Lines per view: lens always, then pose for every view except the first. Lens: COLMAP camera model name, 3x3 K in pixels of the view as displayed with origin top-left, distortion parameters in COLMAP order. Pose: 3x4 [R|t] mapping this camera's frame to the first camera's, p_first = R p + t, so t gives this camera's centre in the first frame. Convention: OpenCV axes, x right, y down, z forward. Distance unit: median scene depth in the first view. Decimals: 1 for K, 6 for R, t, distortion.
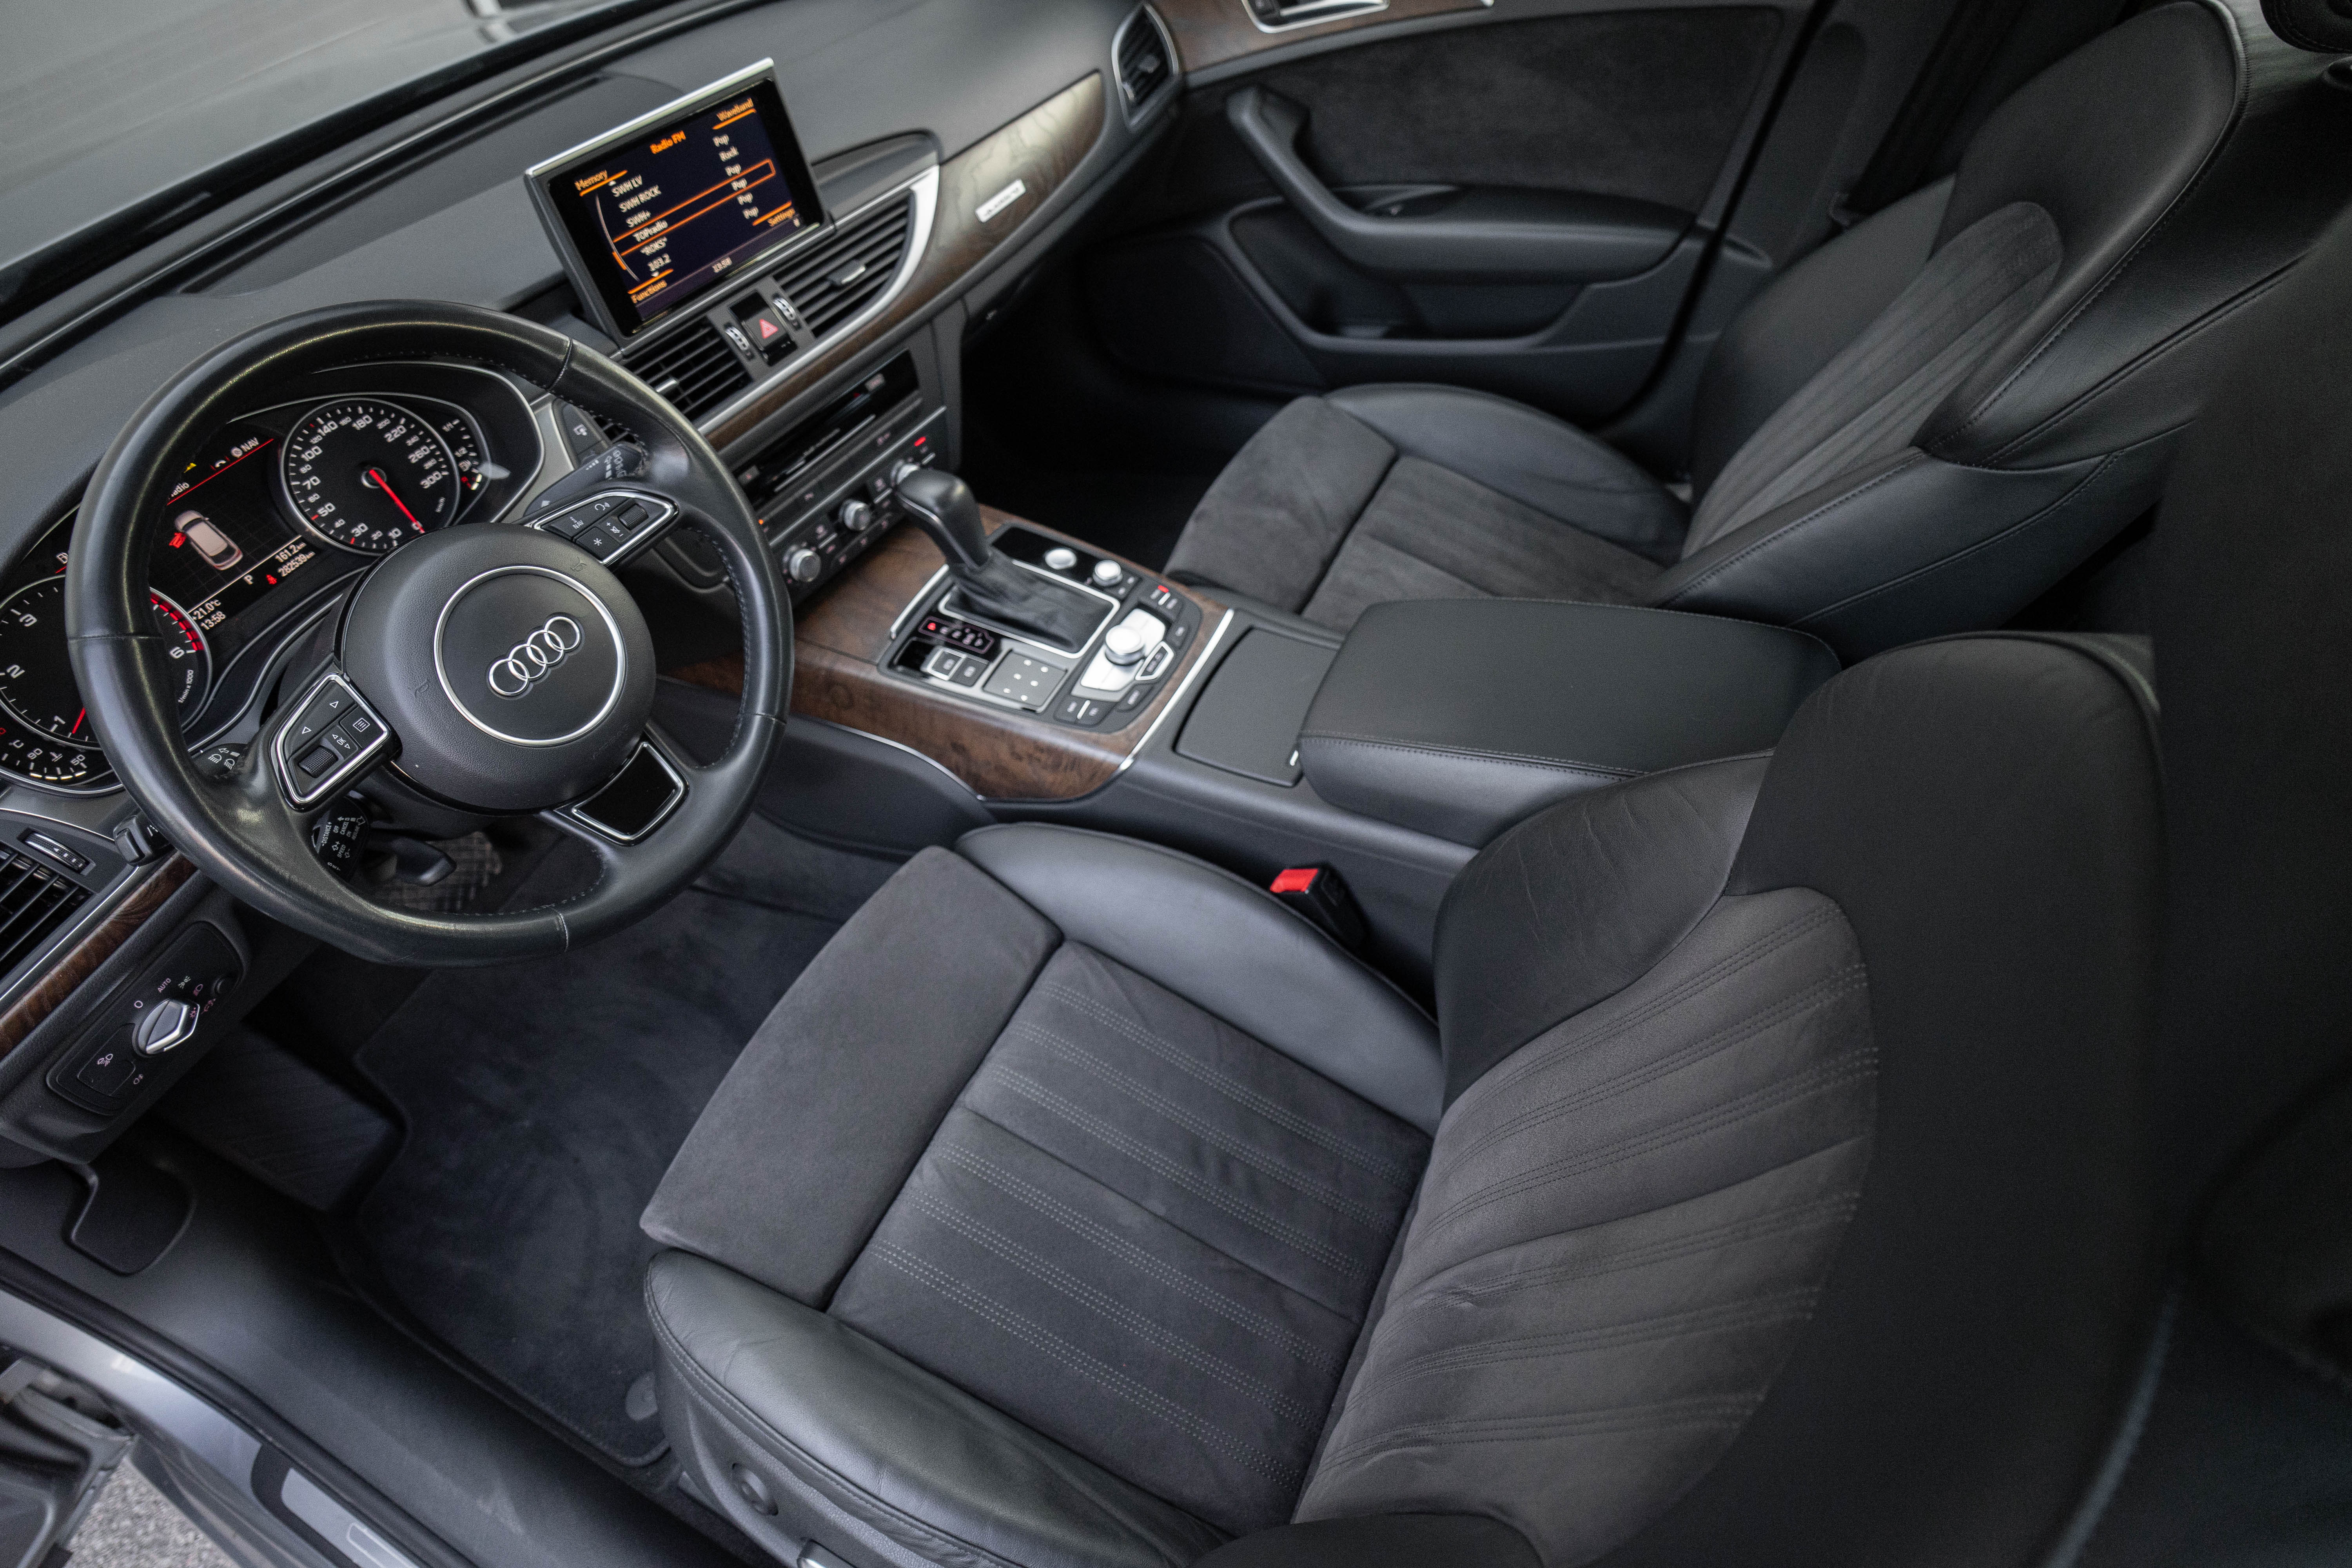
lens RADIAL K [[1221.7, 0, 1183.1], [0, 1221.7, 772.8], [0, 0, 1]] dist [-0.056484, 0.026861]
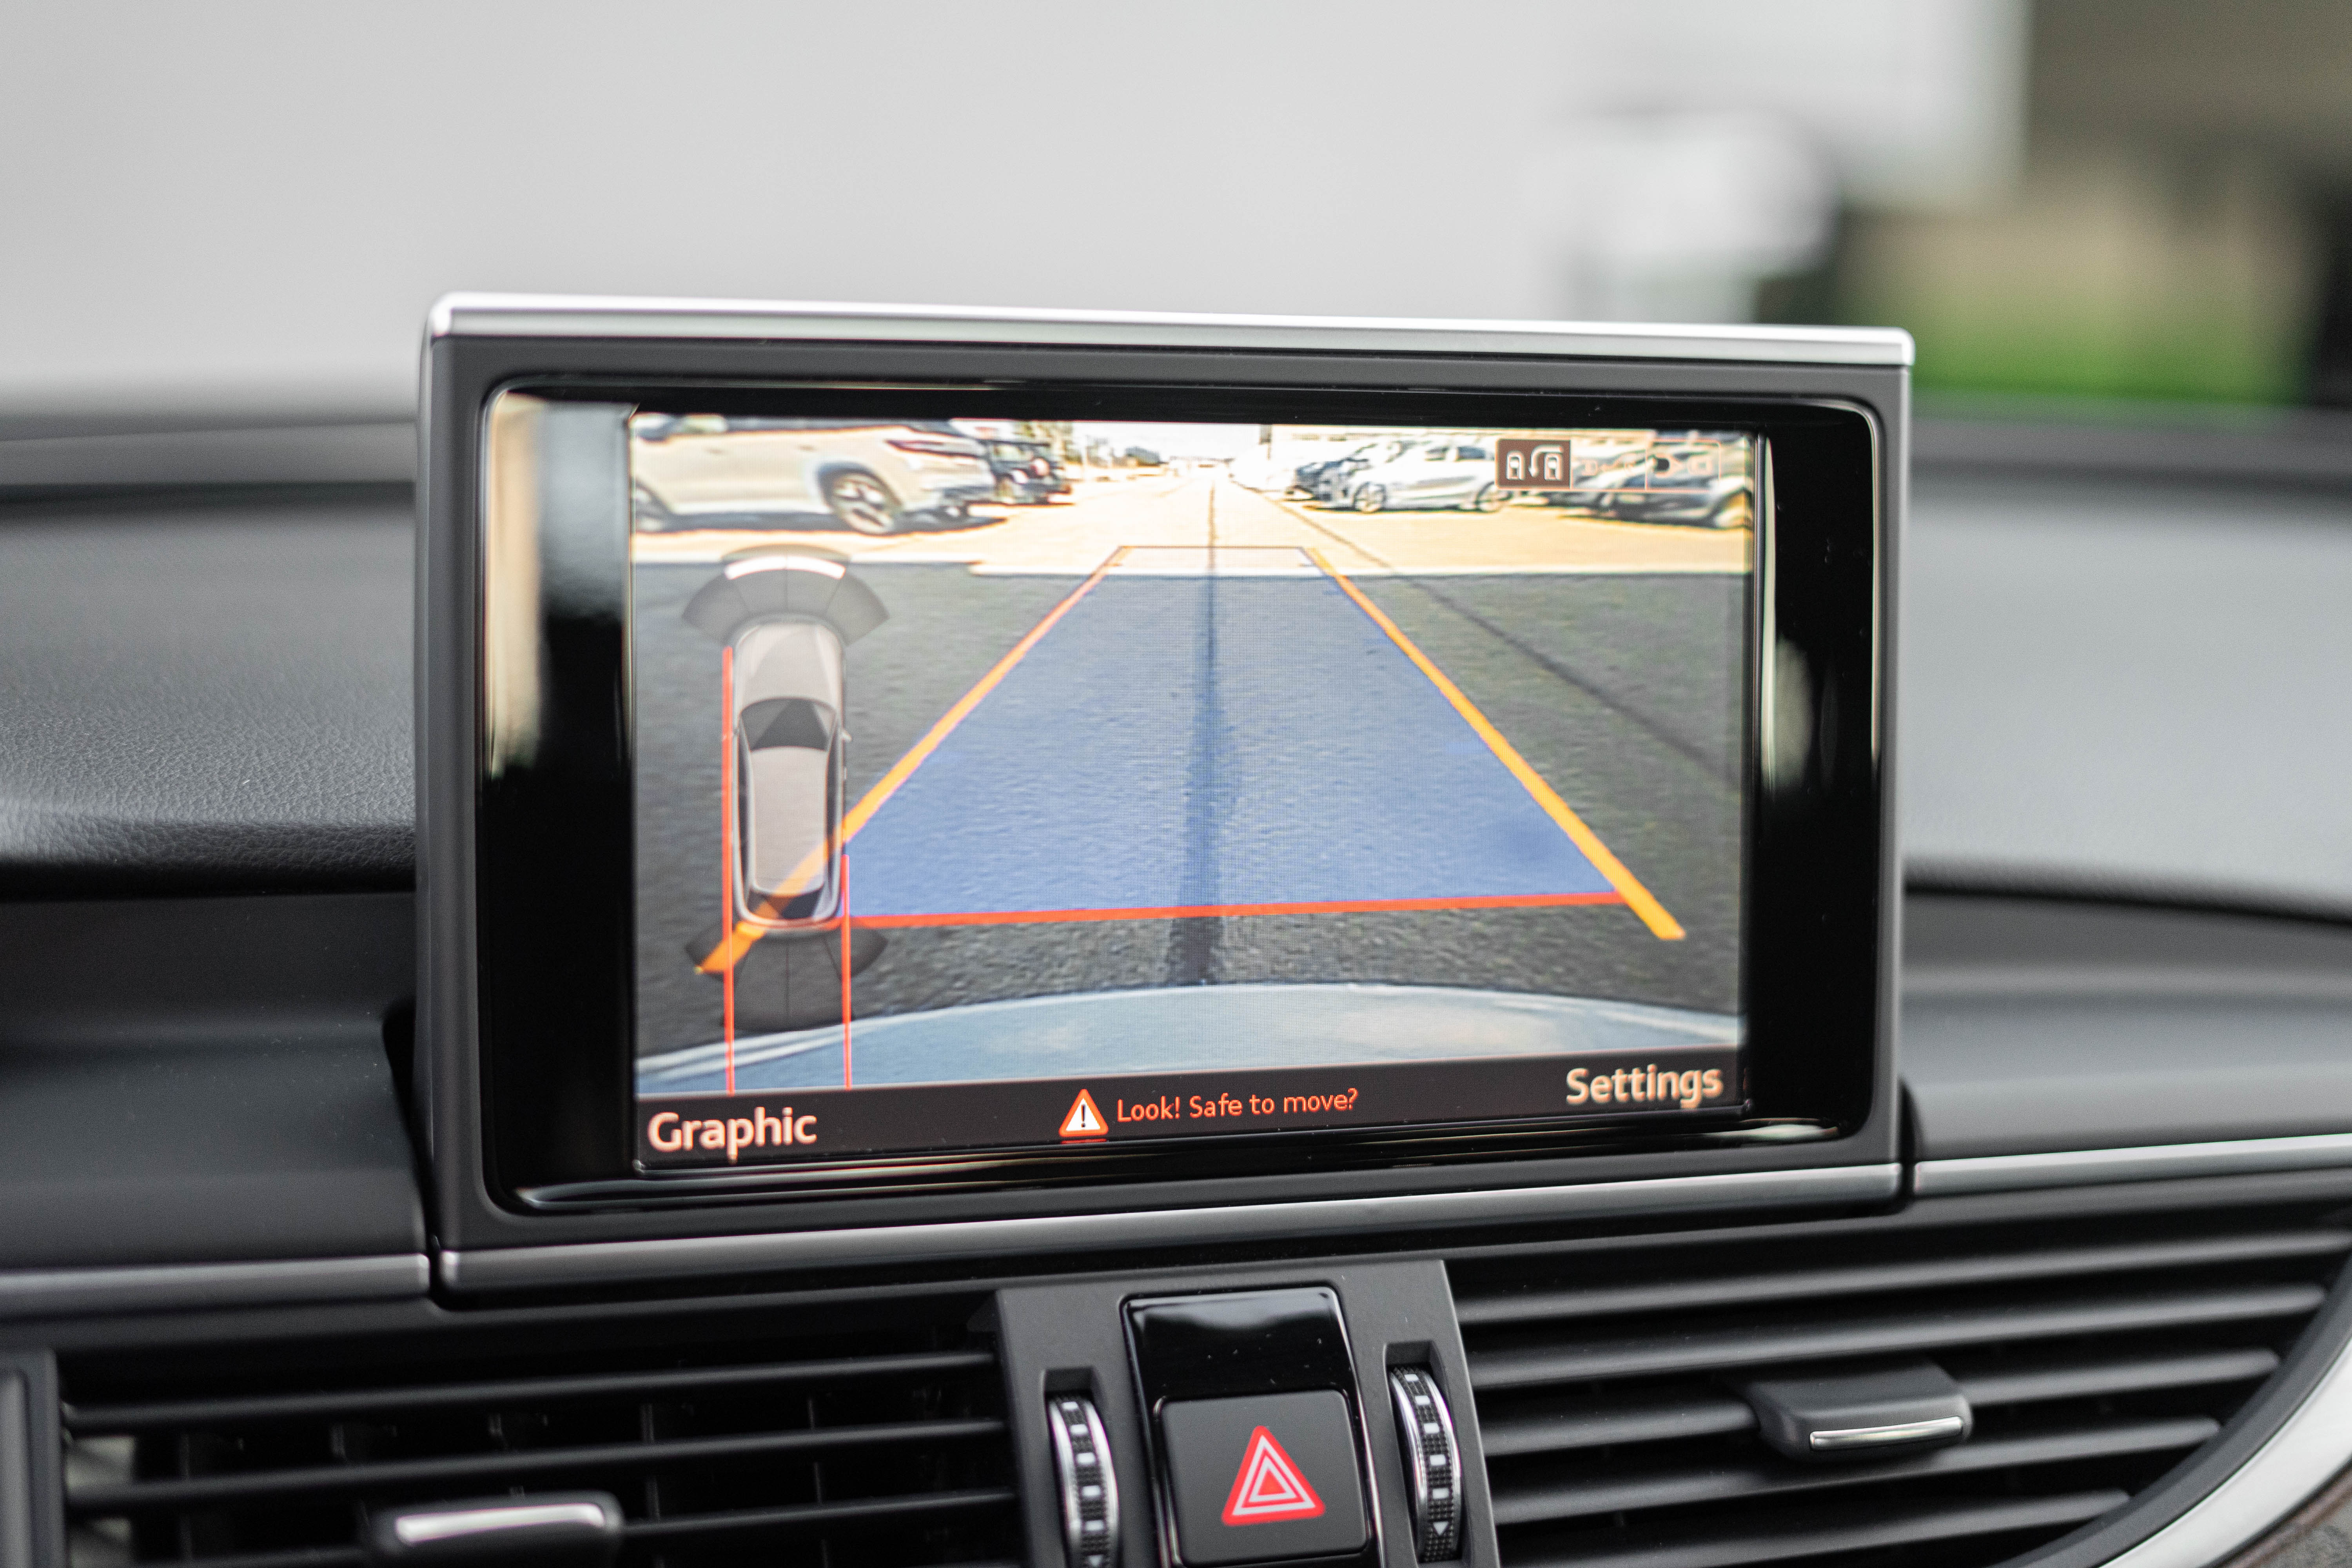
lens RADIAL K [[3624.7, 0, 1176.0], [0, 3624.7, 784.0], [0, 0, 1]] dist [-0.103027, 0.222894]
pose [[0.782539, 0.220716, -0.582166, -0.073930], [-0.523915, 0.738623, -0.424204, -0.223145], [0.336373, 0.636962, 0.693637, 0.591461]]
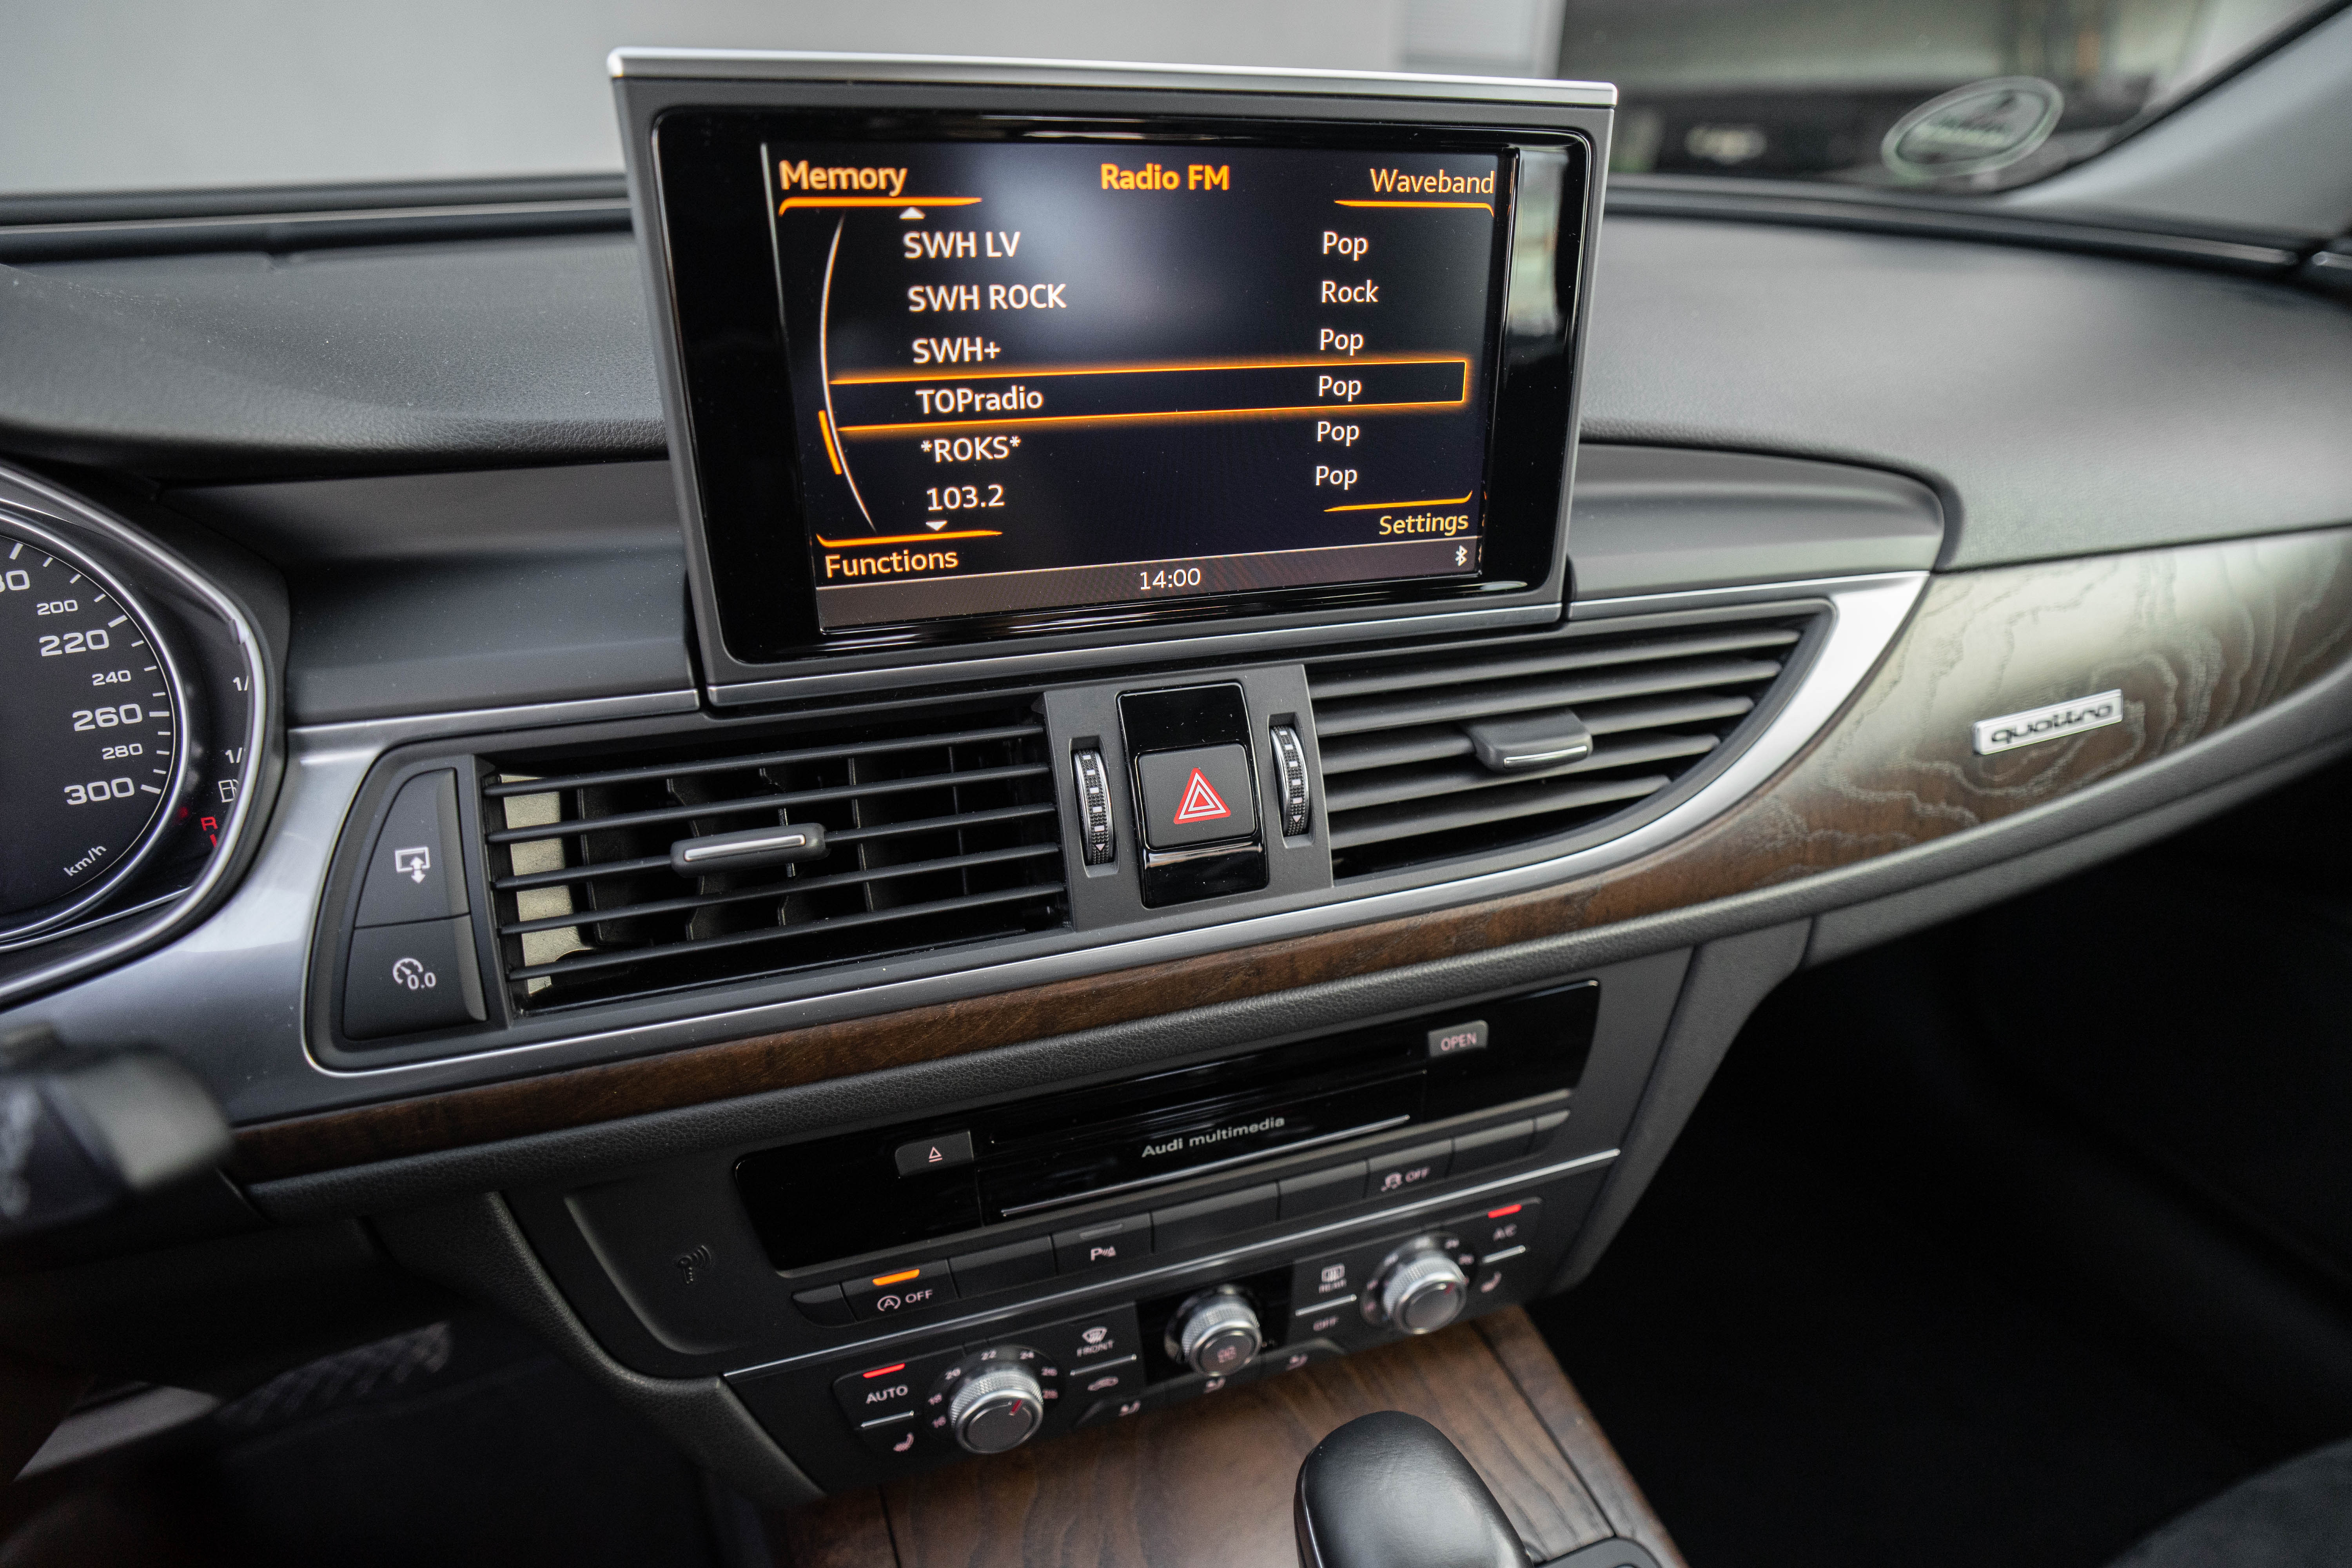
lens RADIAL K [[1221.7, 0, 1183.1], [0, 1221.7, 772.8], [0, 0, 1]] dist [-0.056484, 0.026861]
pose [[0.762201, 0.410806, -0.500289, -0.201850], [-0.535160, 0.834700, -0.129924, -0.347010], [0.364218, 0.366762, 0.856056, 0.760006]]
